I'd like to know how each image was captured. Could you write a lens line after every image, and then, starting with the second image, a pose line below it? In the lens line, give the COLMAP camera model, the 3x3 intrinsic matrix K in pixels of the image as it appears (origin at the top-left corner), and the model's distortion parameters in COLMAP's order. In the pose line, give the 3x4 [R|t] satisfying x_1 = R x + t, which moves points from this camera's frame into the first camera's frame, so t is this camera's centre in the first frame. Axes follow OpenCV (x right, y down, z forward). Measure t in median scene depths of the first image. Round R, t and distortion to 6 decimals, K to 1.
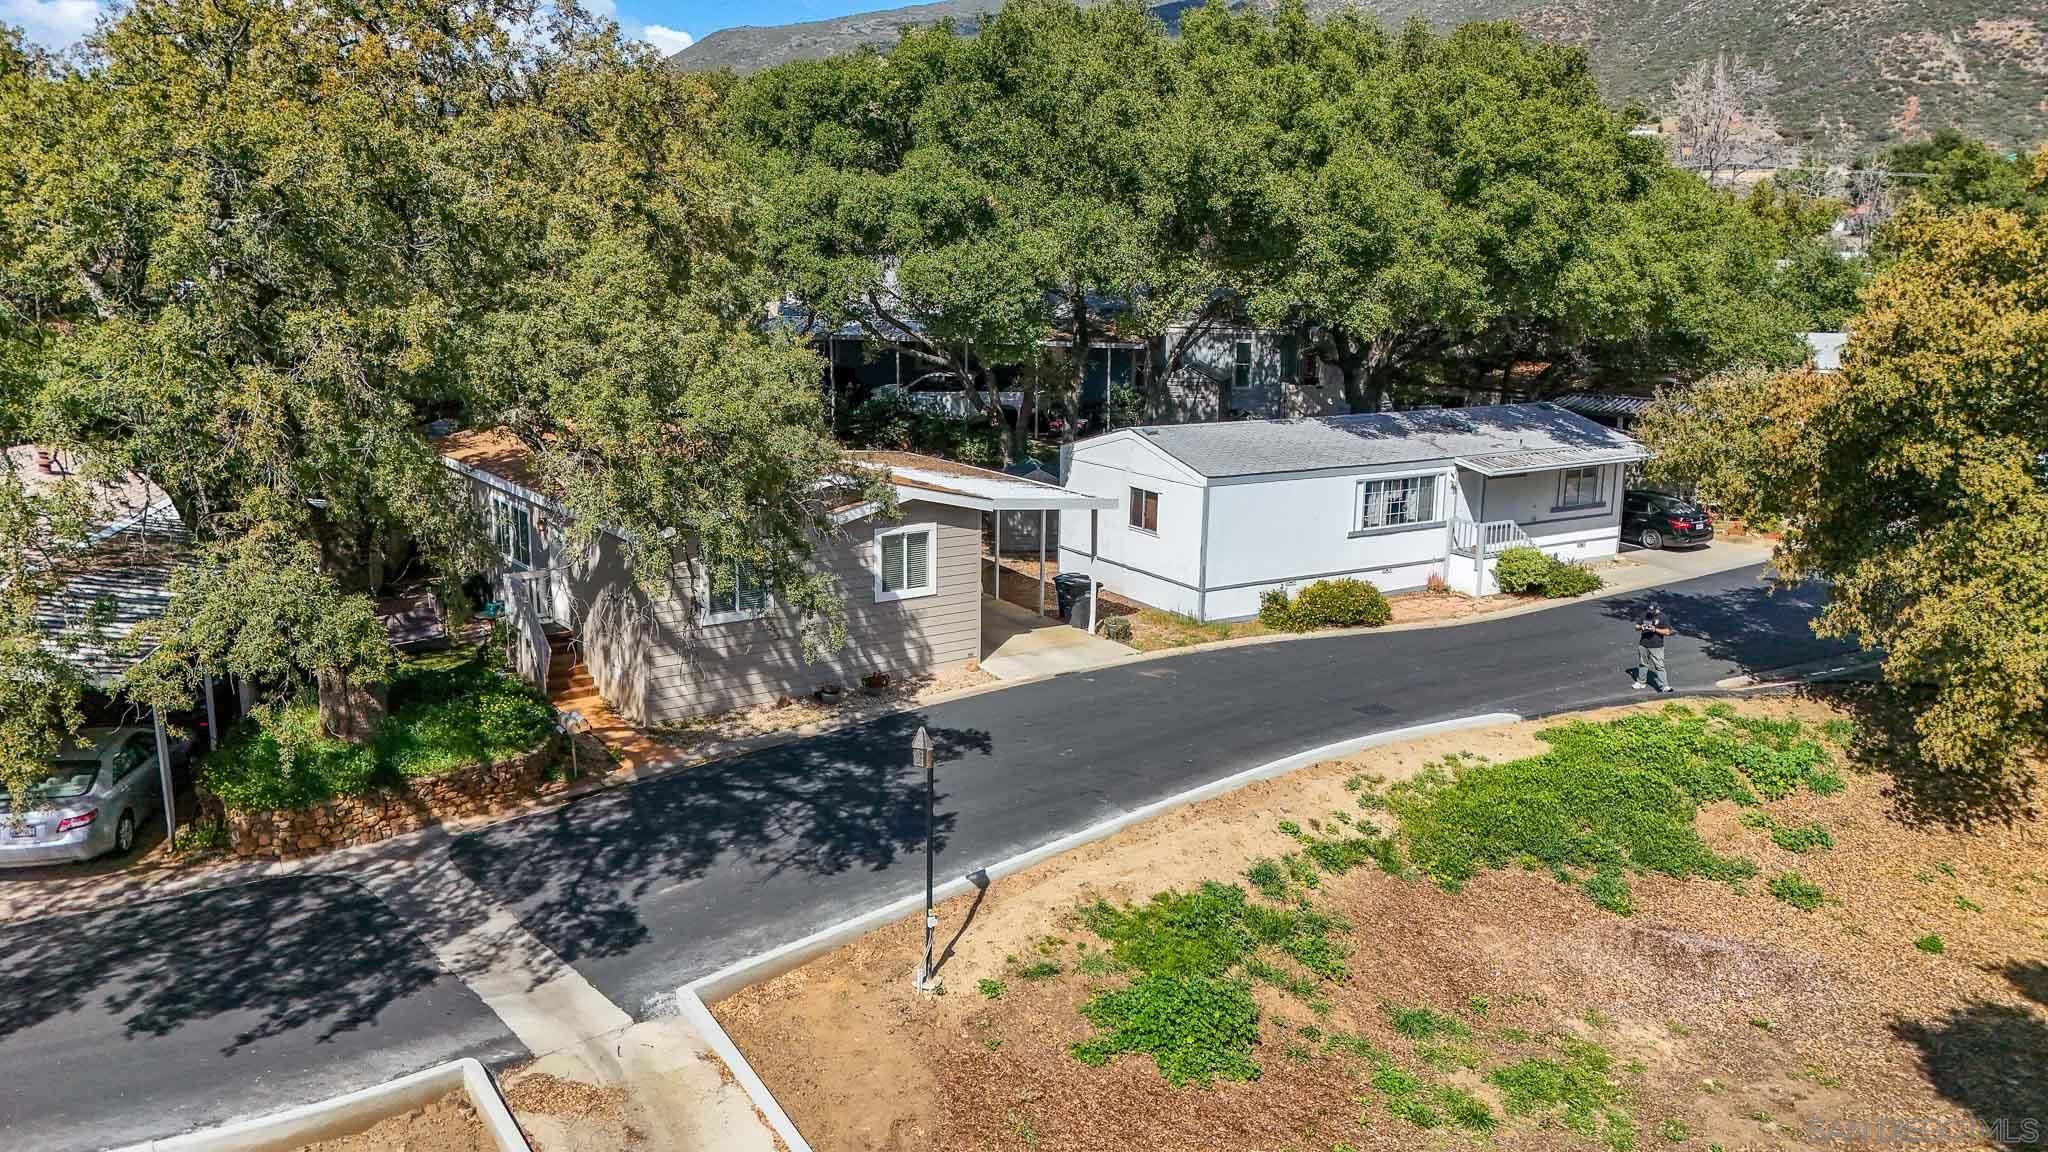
lens RADIAL K [[1549.4, 0, 1022.1], [0, 1549.4, 578.7], [0, 0, 1]] dist [0.144837, -0.269865]
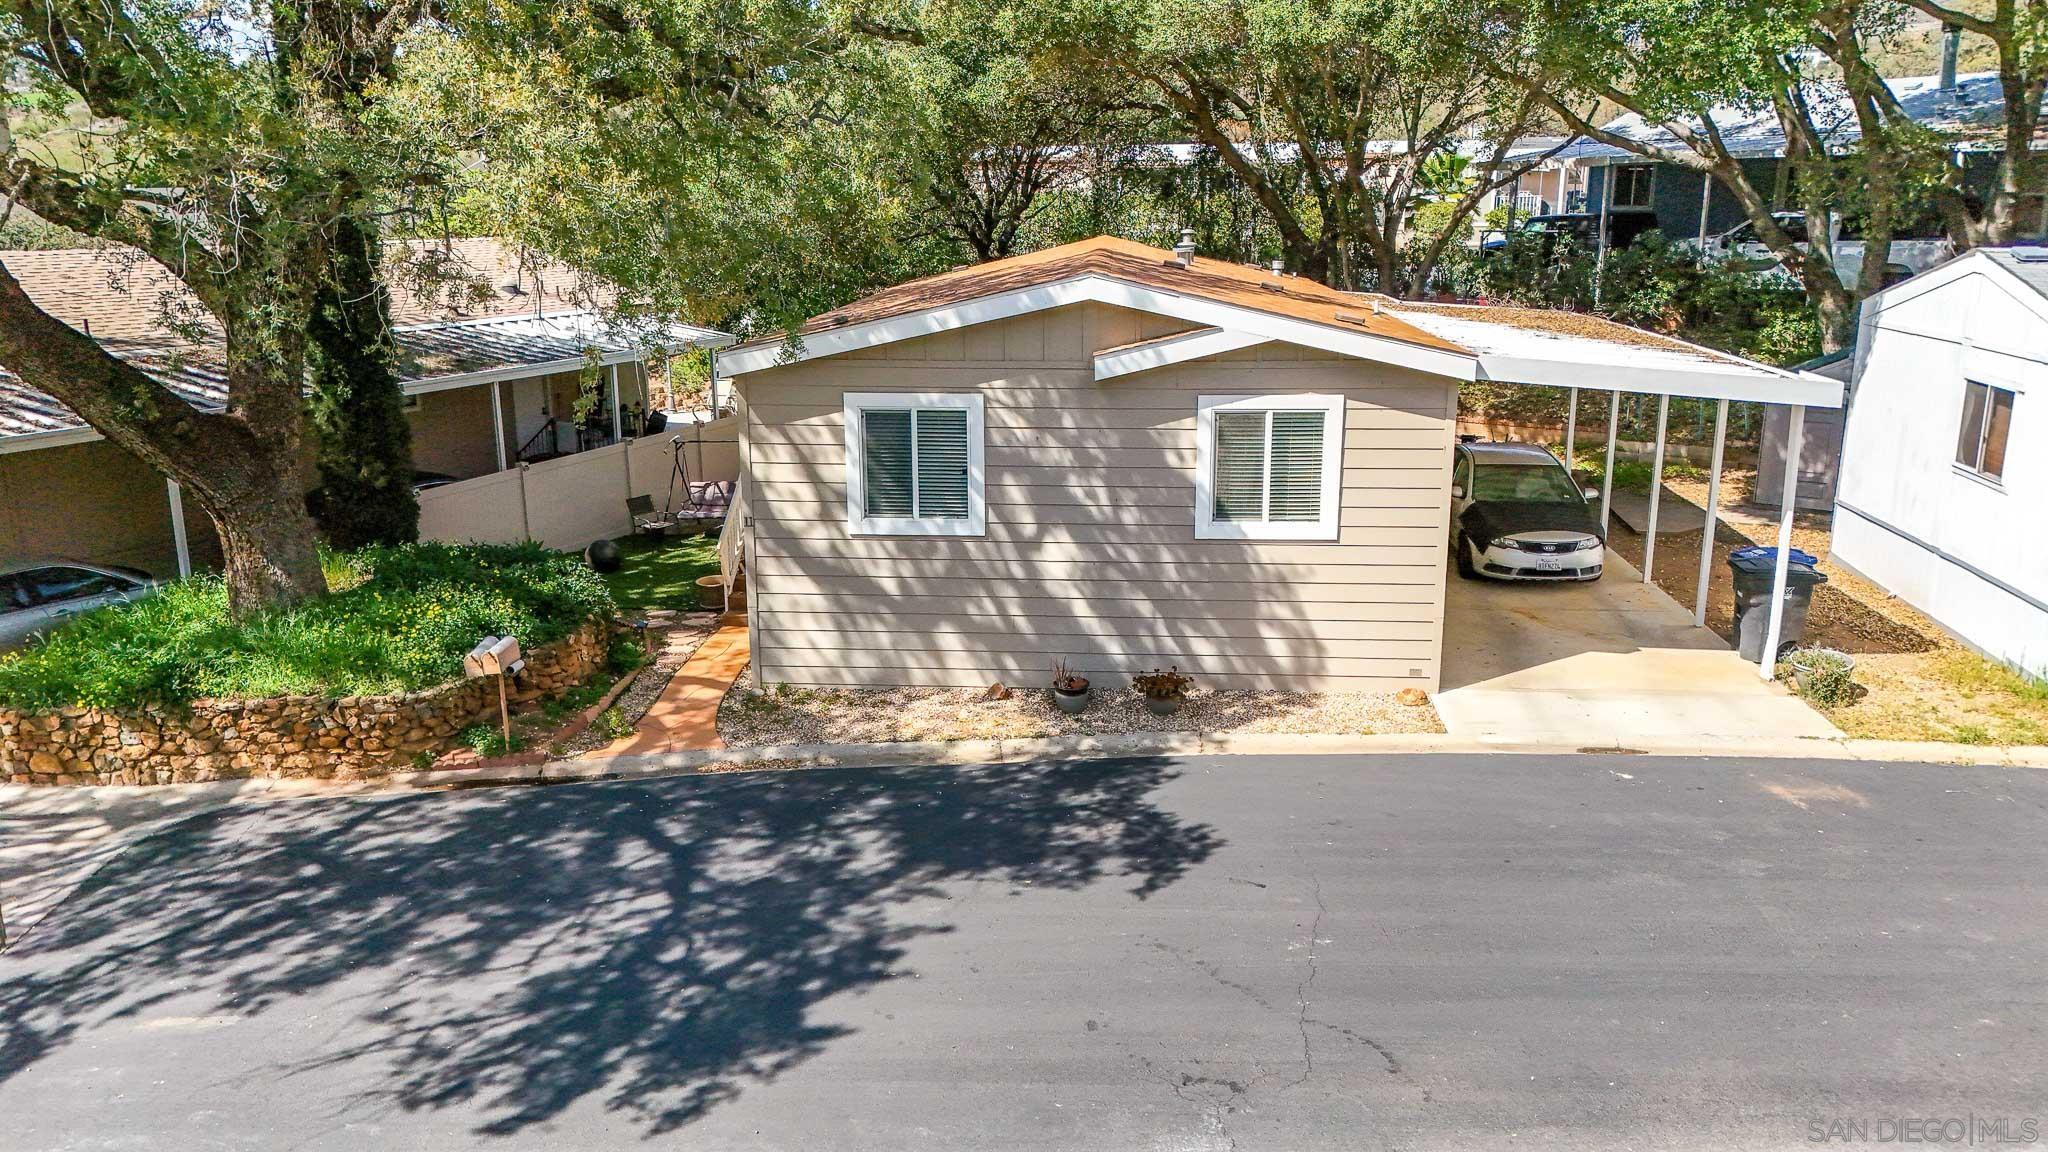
lens RADIAL K [[1500.6, 0, 1037.1], [0, 1500.6, 566.1], [0, 0, 1]] dist [0.092229, -0.078846]
pose [[0.765719, 0.132866, -0.629302, 0.196620], [-0.118189, 0.990836, 0.065387, -0.002345], [0.632223, 0.024308, 0.774405, 0.613410]]
